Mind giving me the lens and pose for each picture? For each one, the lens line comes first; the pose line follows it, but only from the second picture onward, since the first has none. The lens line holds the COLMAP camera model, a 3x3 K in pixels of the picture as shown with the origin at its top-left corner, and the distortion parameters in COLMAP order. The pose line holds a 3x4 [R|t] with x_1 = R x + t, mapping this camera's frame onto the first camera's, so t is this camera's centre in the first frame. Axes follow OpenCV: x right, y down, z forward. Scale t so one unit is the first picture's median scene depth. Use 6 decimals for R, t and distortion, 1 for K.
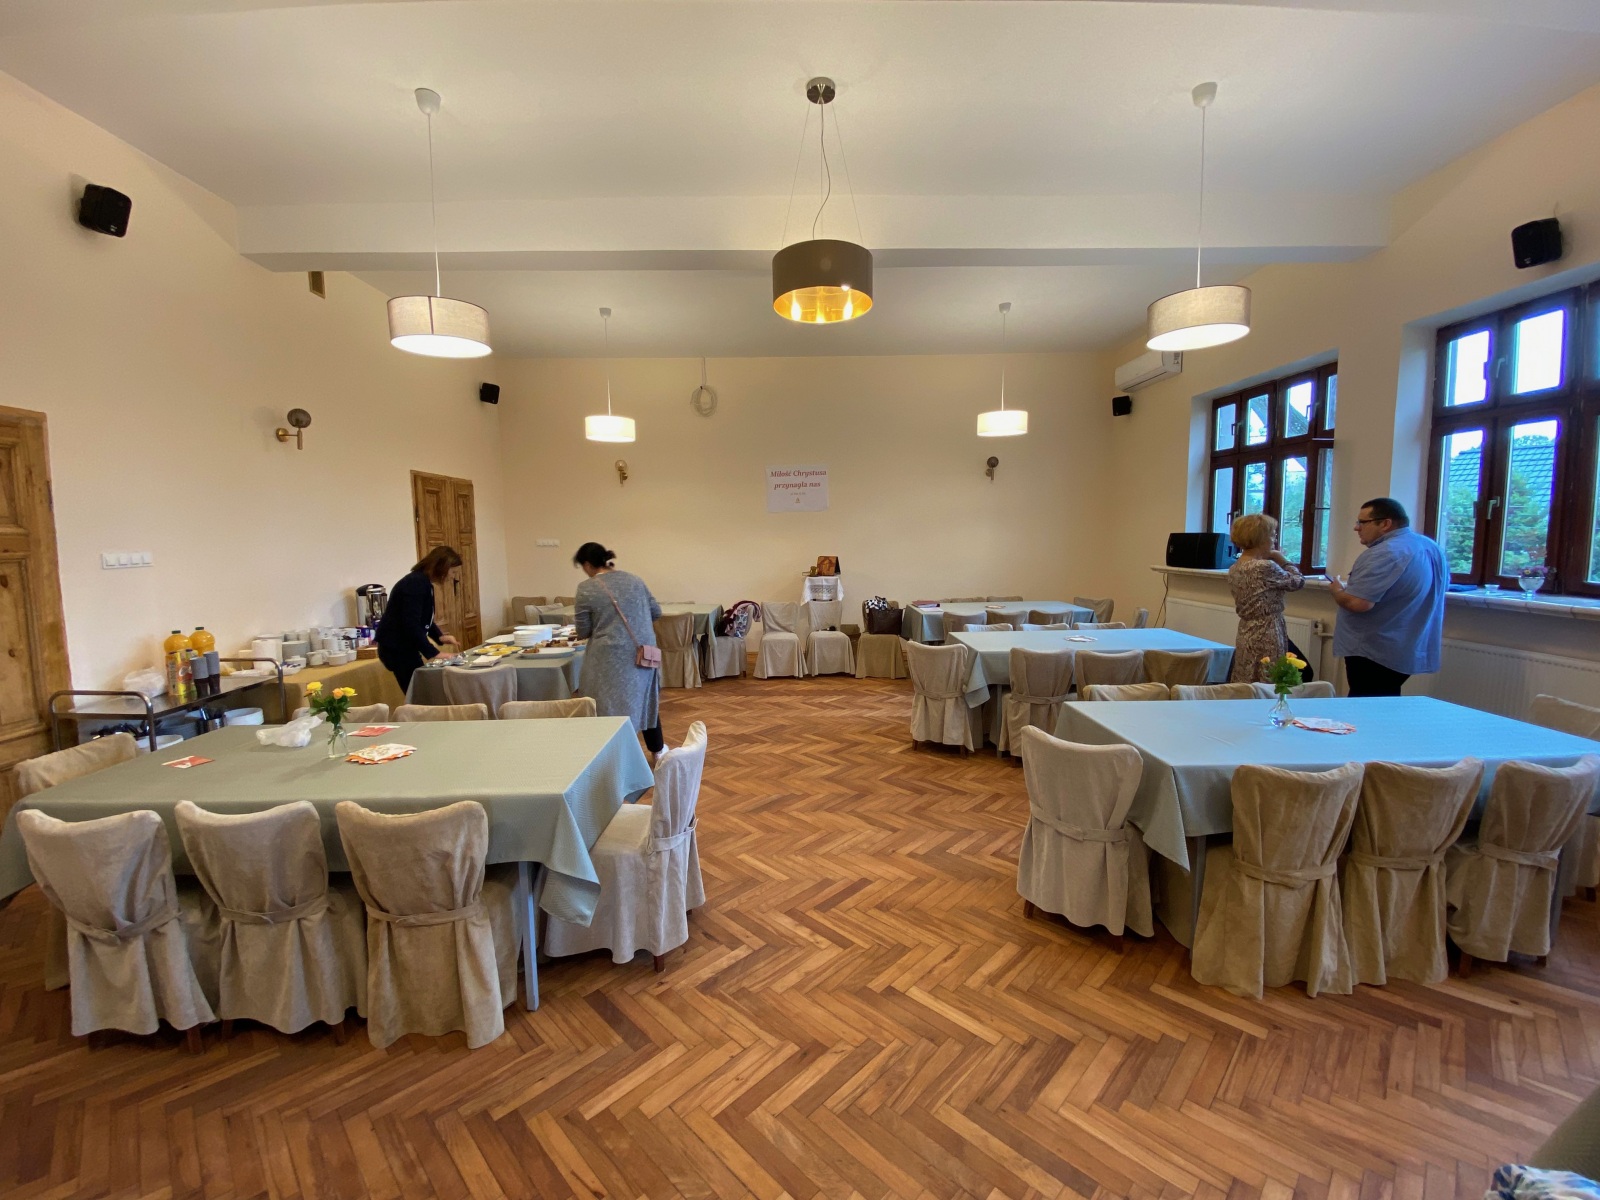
lens RADIAL K [[646.3, 0, 800.0], [0, 646.3, 600.0], [0, 0, 1]] dist [0.019555, -0.019228]
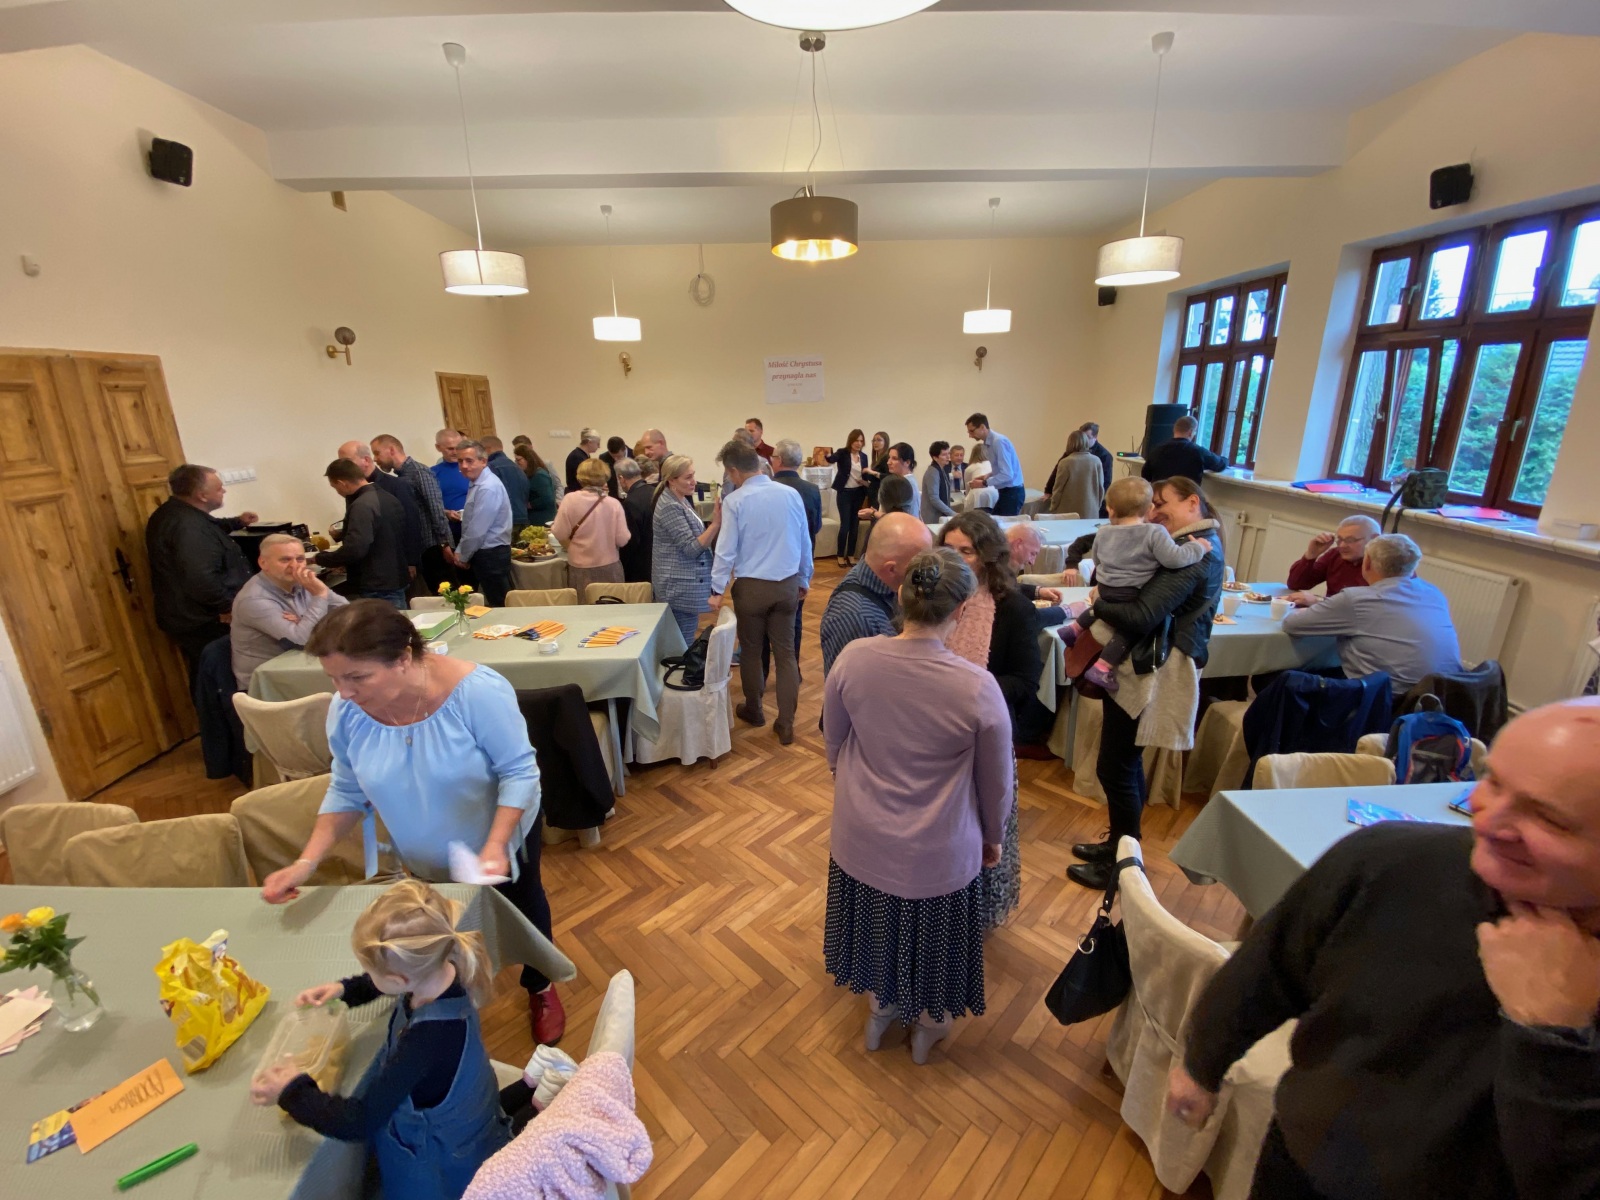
lens RADIAL K [[646.6, 0, 800.0], [0, 646.6, 600.0], [0, 0, 1]] dist [-0.000035, -0.000131]
pose [[0.999978, -0.006189, 0.002228, 0.002970], [0.005626, 0.980213, 0.197867, -0.072867], [-0.003408, -0.197850, 0.980226, -0.251110]]
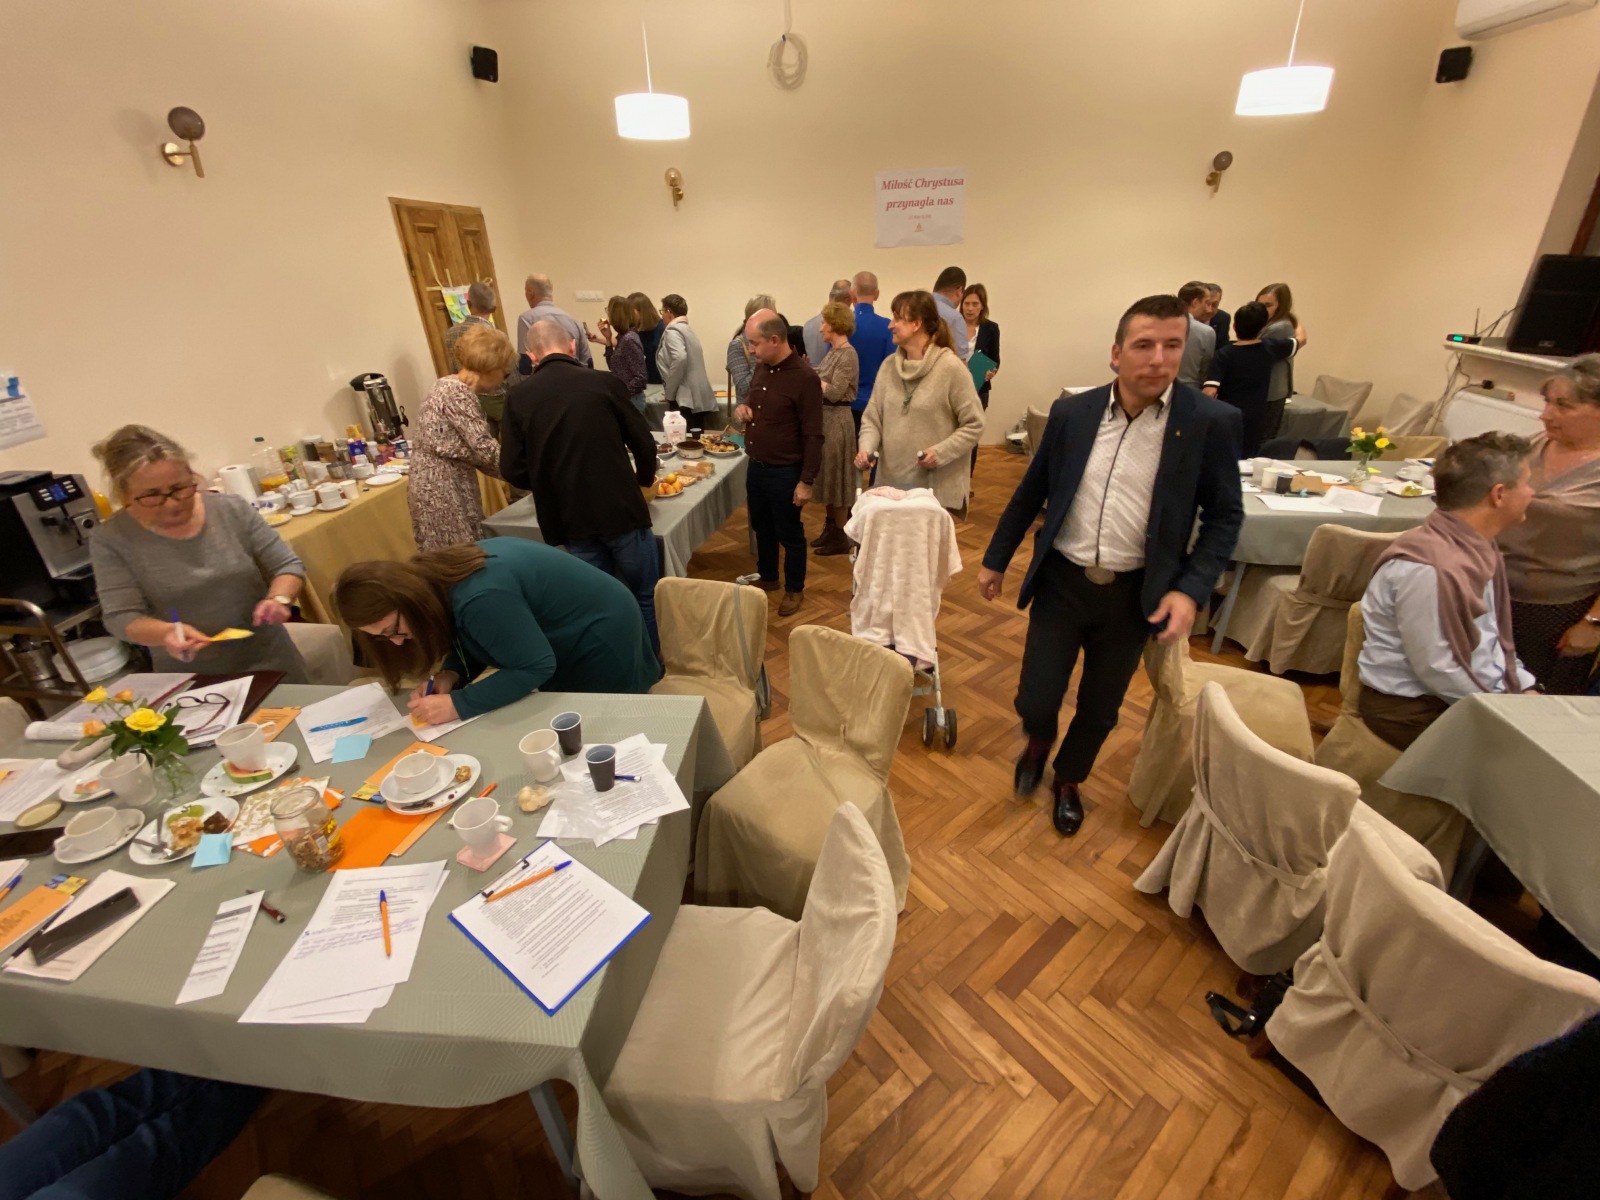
lens RADIAL K [[642.3, 0, 787.6], [0, 642.3, 605.6], [0, 0, 1]] dist [0.000191, -0.012064]
pose [[0.992219, 0.050214, -0.113928, -0.113751], [-0.002028, 0.921460, 0.388469, -0.113532], [0.124486, -0.385215, 0.914392, 0.452132]]
